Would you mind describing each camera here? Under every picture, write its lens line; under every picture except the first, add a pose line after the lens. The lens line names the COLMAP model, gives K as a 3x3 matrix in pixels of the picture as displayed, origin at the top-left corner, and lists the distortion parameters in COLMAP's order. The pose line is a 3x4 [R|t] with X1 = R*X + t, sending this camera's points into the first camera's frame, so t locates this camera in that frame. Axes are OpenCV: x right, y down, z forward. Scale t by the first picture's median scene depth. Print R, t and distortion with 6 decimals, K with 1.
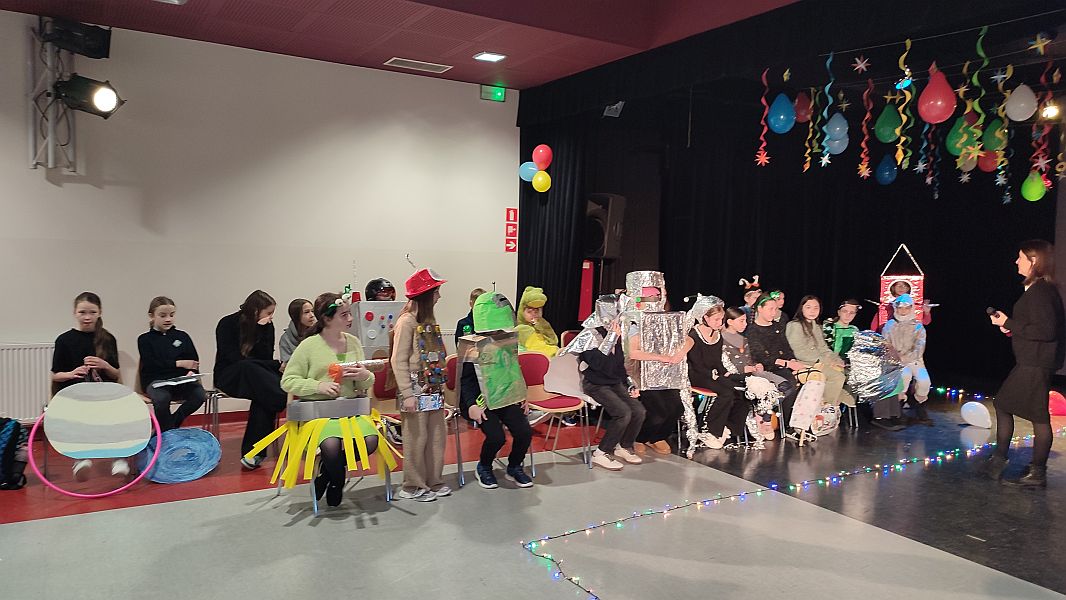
lens RADIAL K [[765.3, 0, 533.0], [0, 765.3, 300.0], [0, 0, 1]] dist [0.020729, 0.001507]
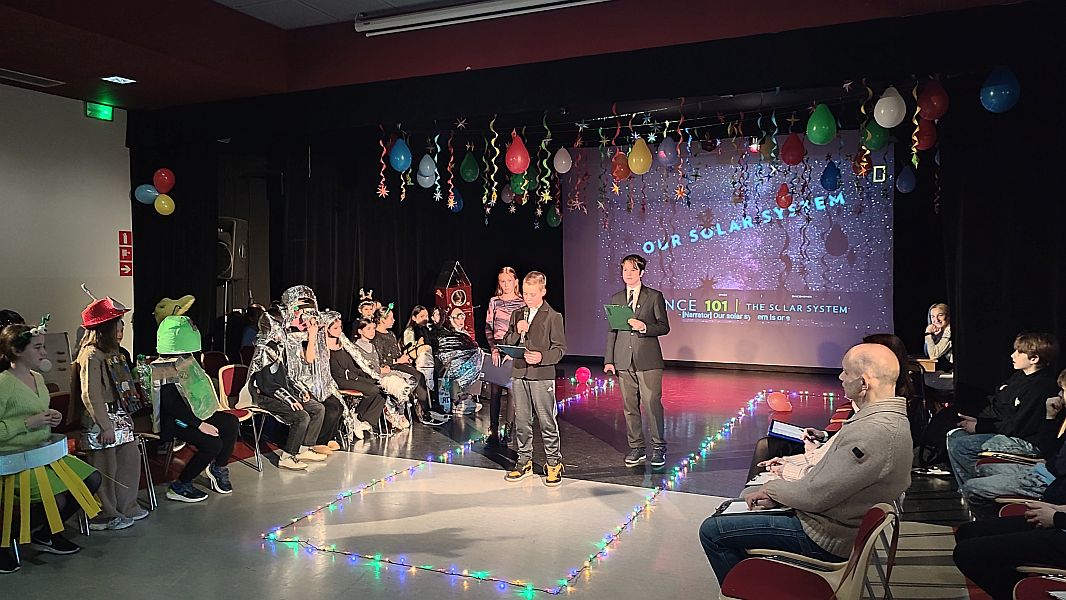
lens RADIAL K [[765.5, 0, 528.7], [0, 765.5, 299.0], [0, 0, 1]] dist [0.011643, -0.004310]
pose [[0.825323, -0.048045, 0.562613, -0.164903], [0.058989, 0.998258, -0.001286, -0.003282], [-0.561571, 0.034249, 0.826719, -0.086725]]
